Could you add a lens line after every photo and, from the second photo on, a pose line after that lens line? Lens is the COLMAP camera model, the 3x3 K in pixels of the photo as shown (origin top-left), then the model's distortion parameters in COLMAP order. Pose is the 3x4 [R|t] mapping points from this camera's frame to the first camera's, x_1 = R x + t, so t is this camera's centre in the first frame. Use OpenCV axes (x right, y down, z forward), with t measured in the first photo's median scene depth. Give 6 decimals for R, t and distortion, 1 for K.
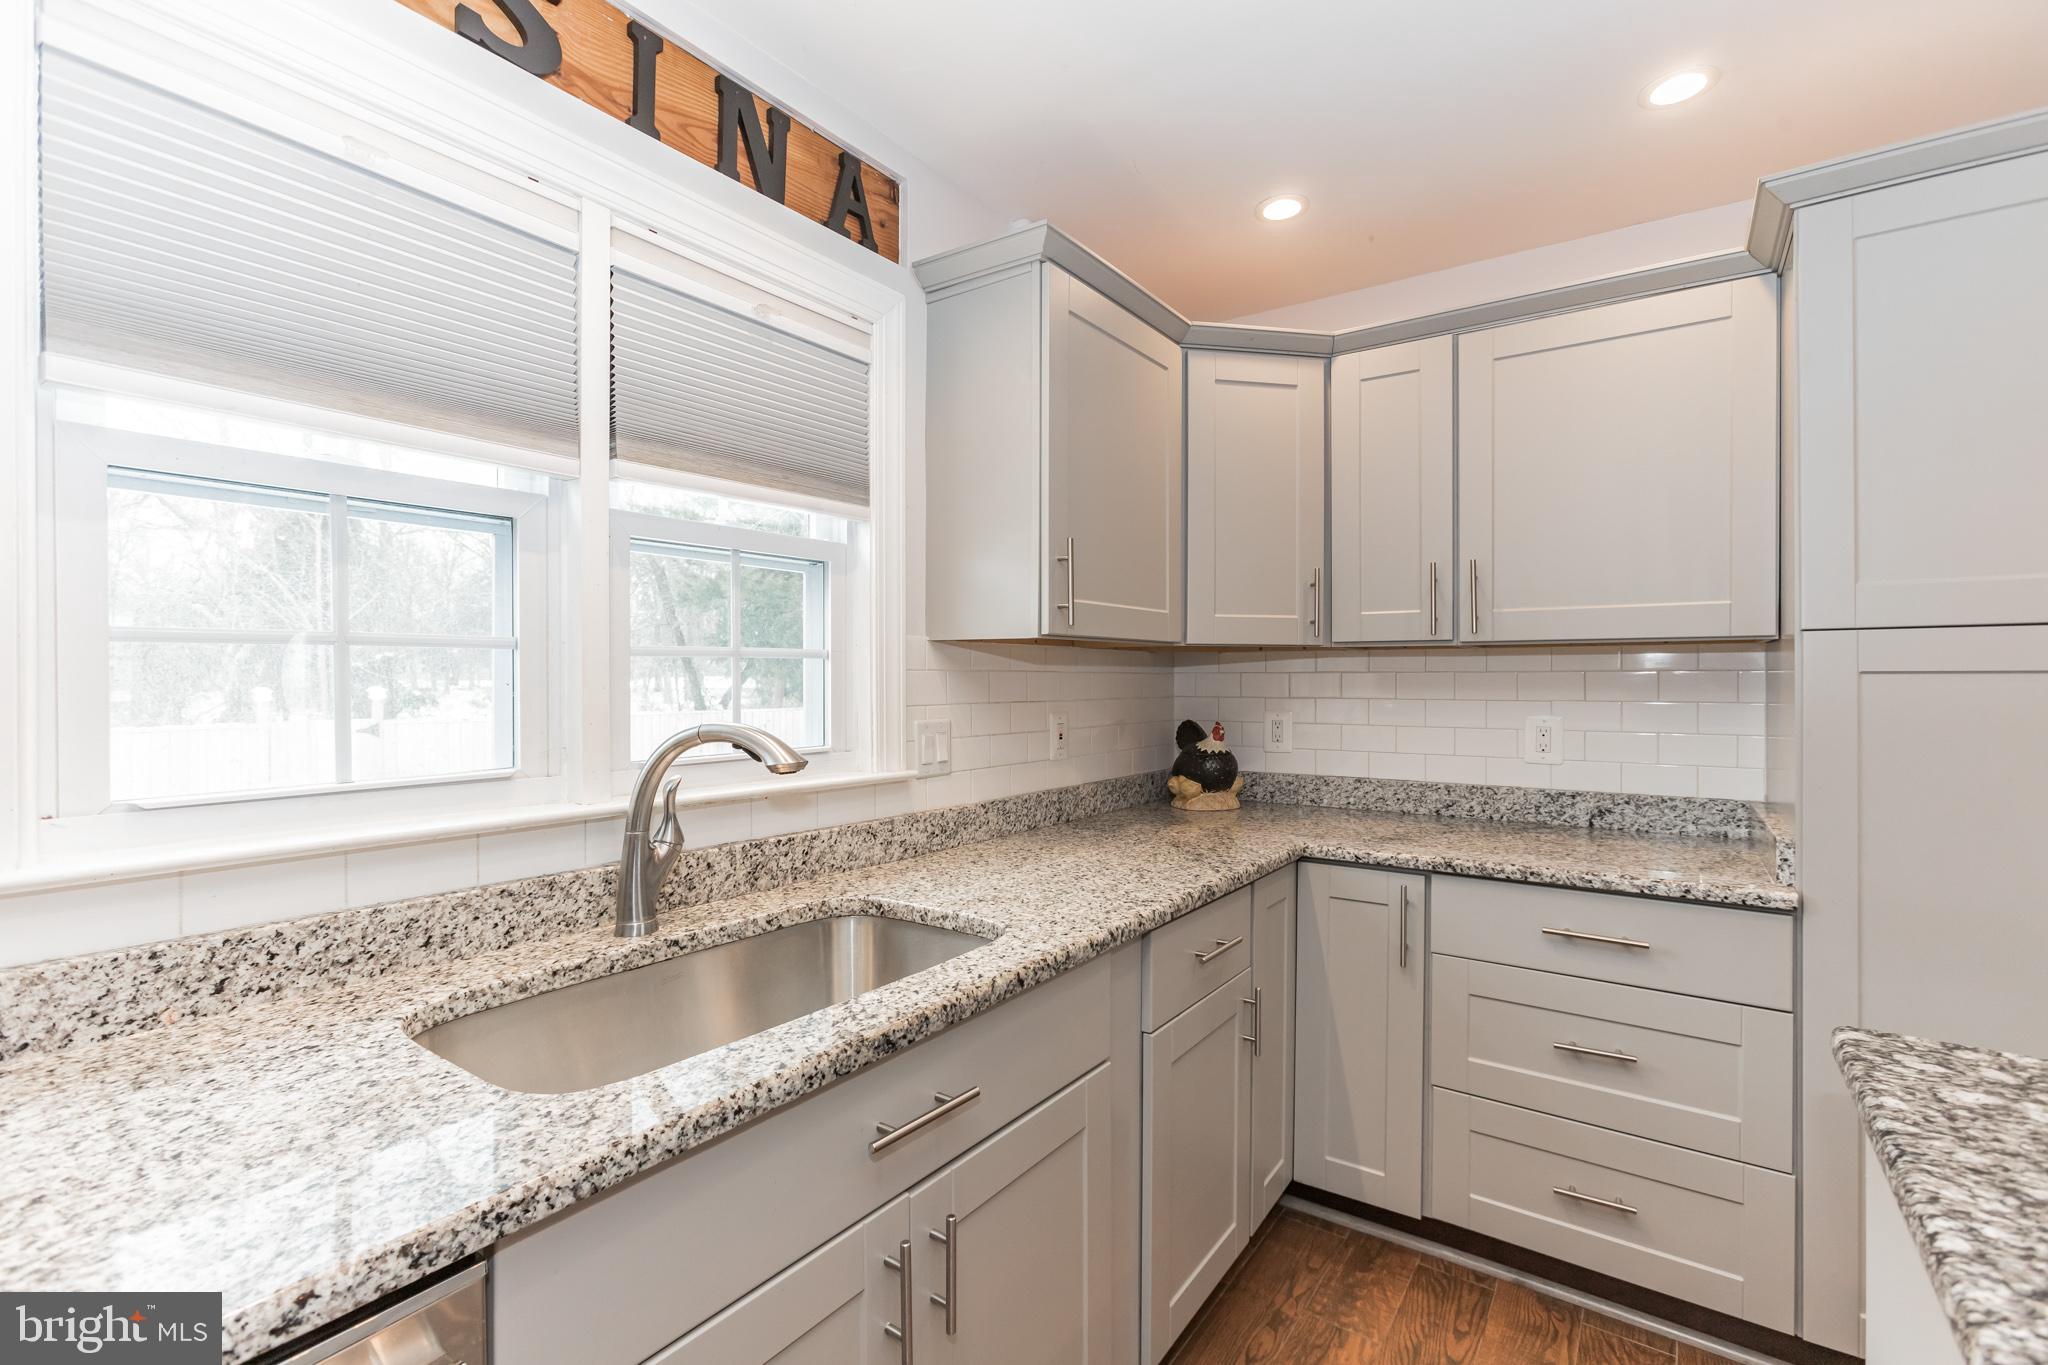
lens RADIAL K [[928.8, 0, 1023.3], [0, 928.8, 676.6], [0, 0, 1]] dist [-0.023635, 0.008877]
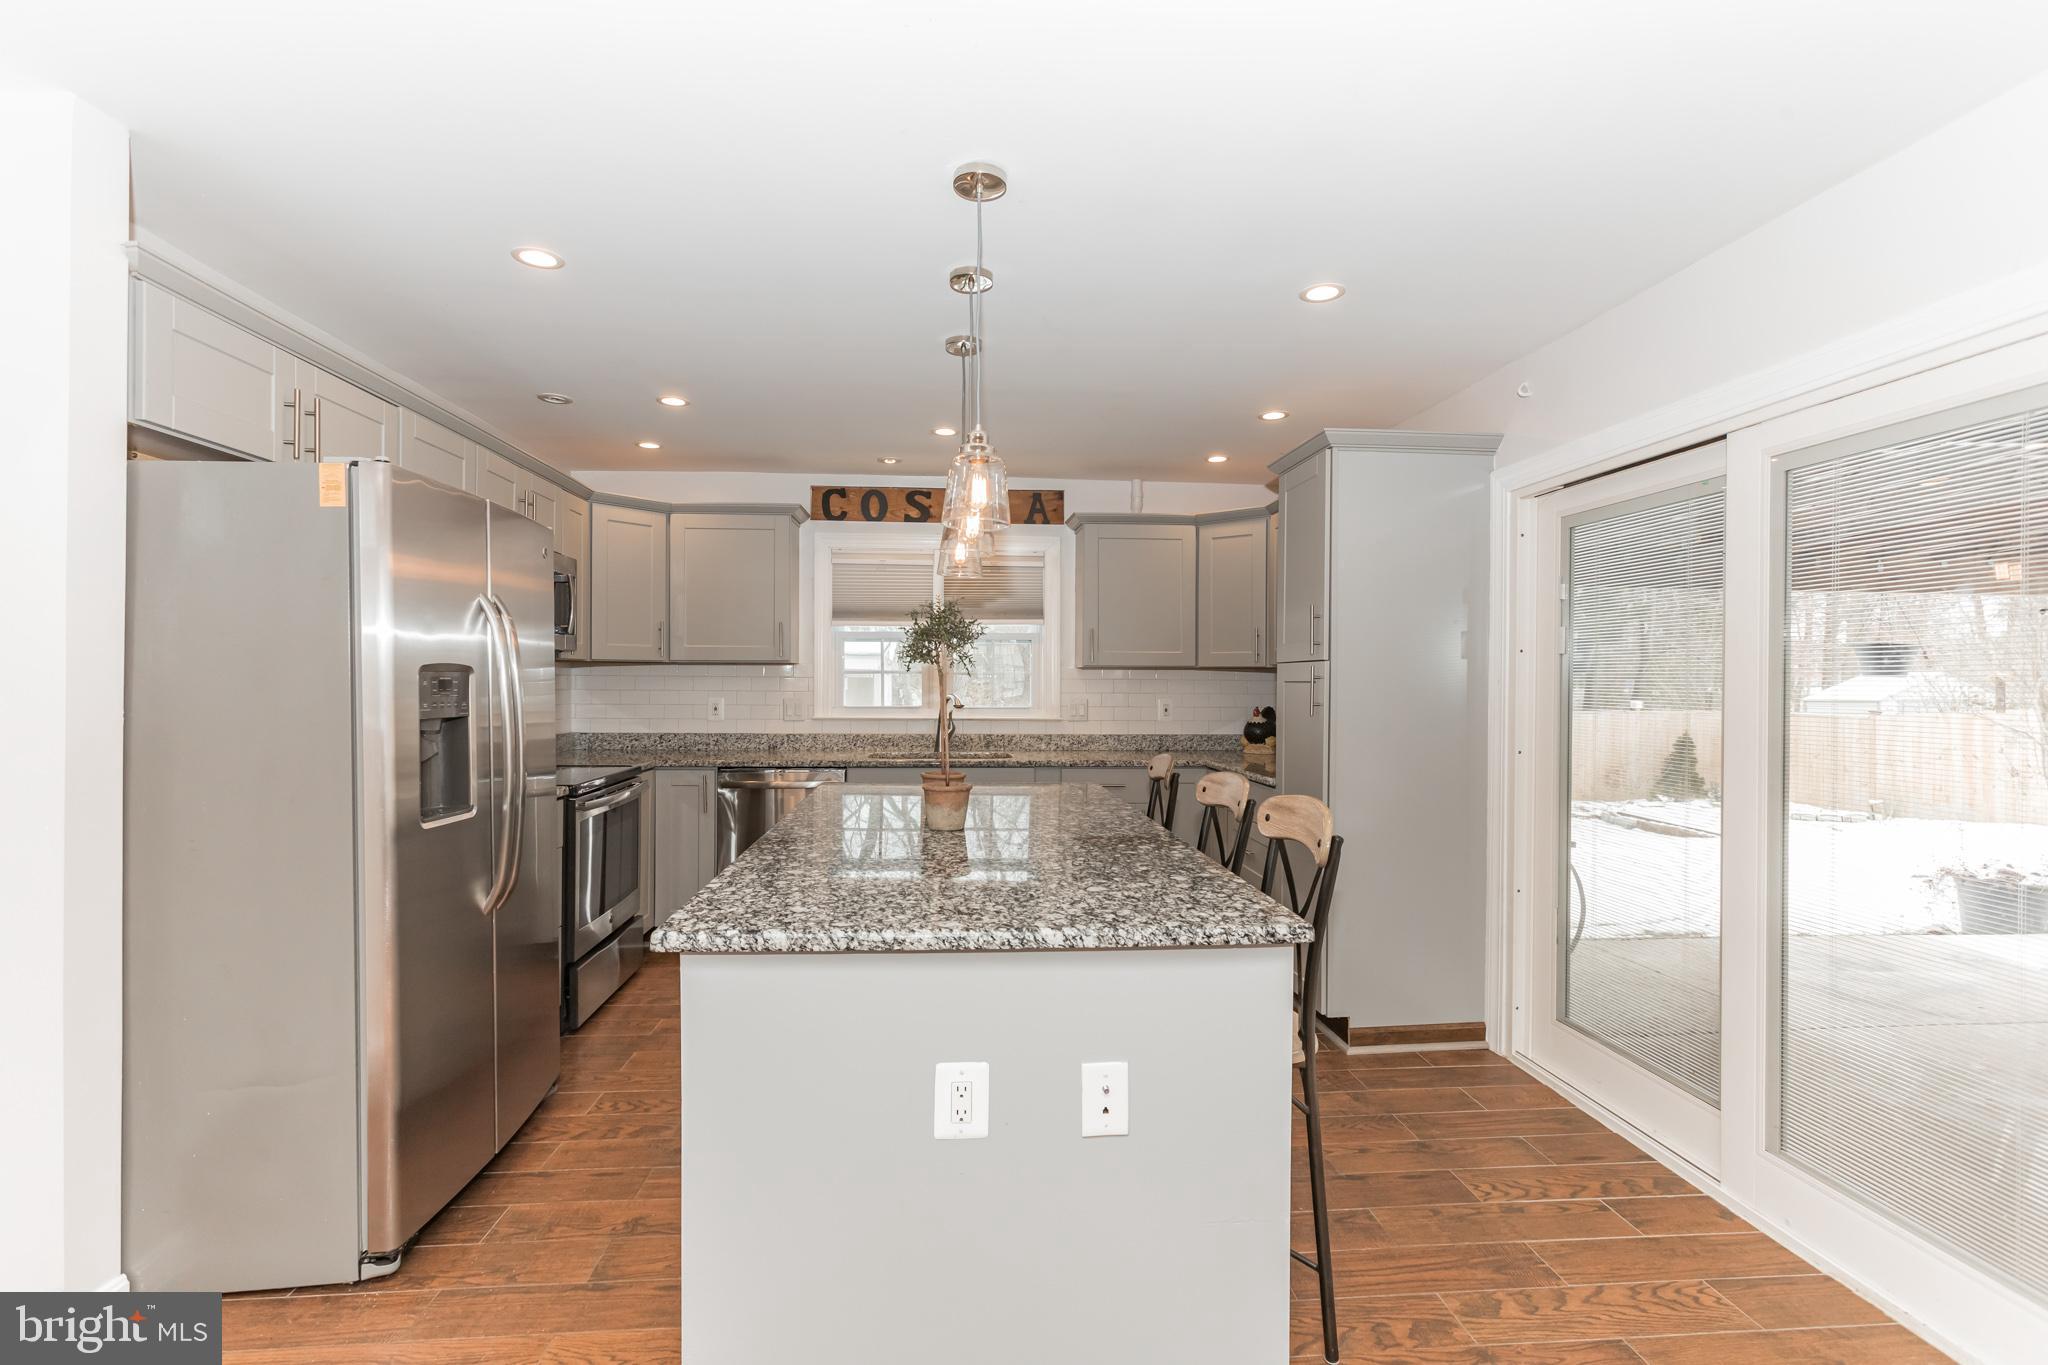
lens RADIAL K [[928.8, 0, 980.2], [0, 928.8, 687.2], [0, 0, 1]] dist [-0.023635, 0.008877]
pose [[0.638234, 0.008333, -0.769797, 3.630336], [-0.006259, 0.999965, 0.005636, 0.002029], [0.769817, 0.001221, 0.638264, -1.769647]]
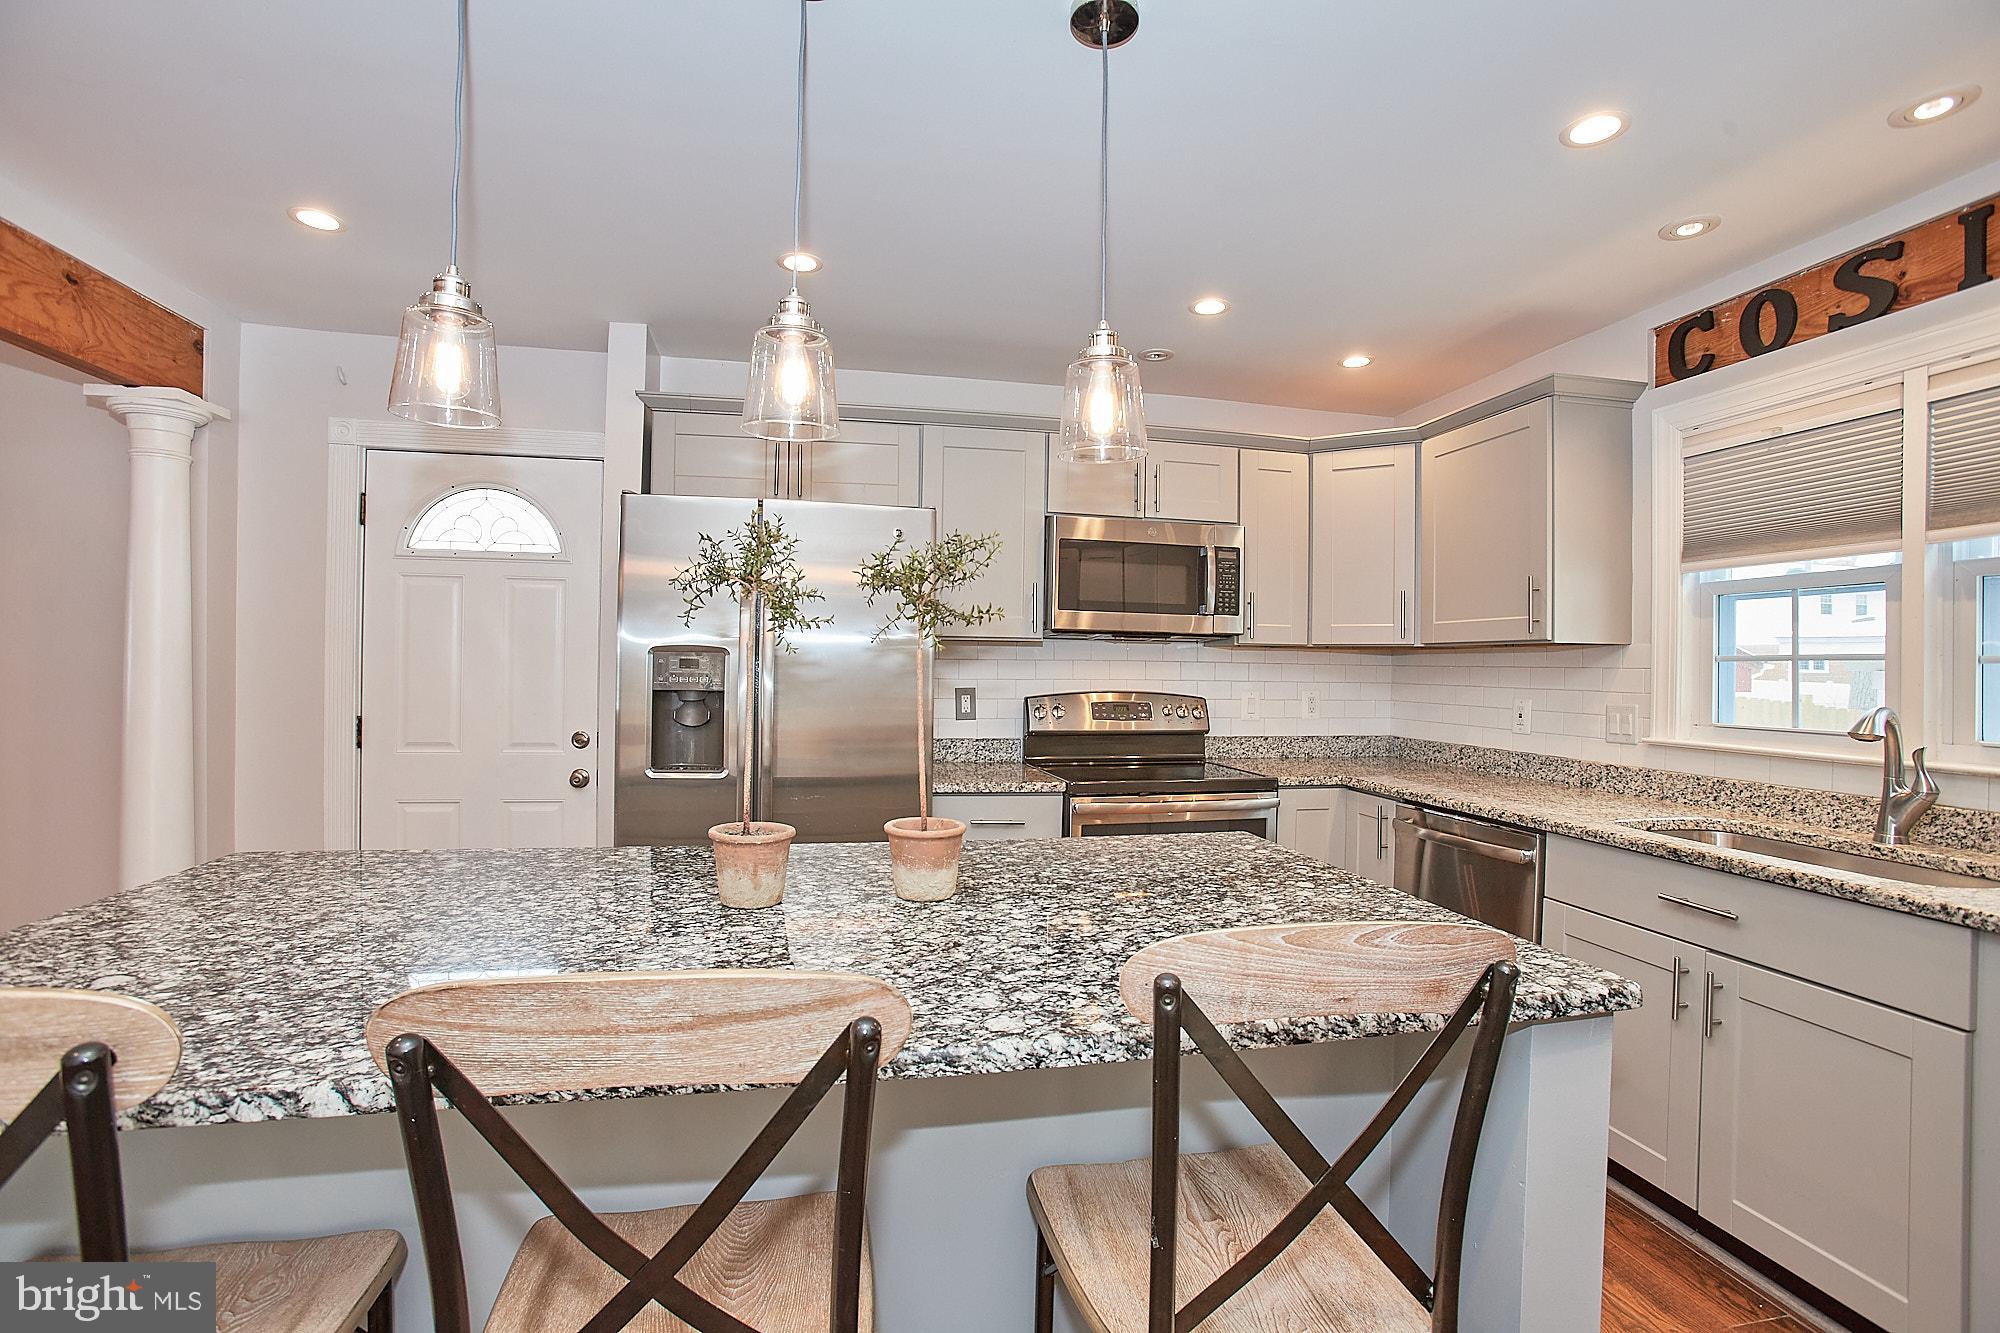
lens RADIAL K [[907.1, 0, 1001.3], [0, 907.1, 637.2], [0, 0, 1]] dist [-0.023635, 0.008877]
pose [[-0.653673, -0.031638, -0.756115, 2.439933], [-0.017604, 0.999491, -0.026603, -0.002159], [0.756572, -0.004079, -0.653898, 1.222485]]
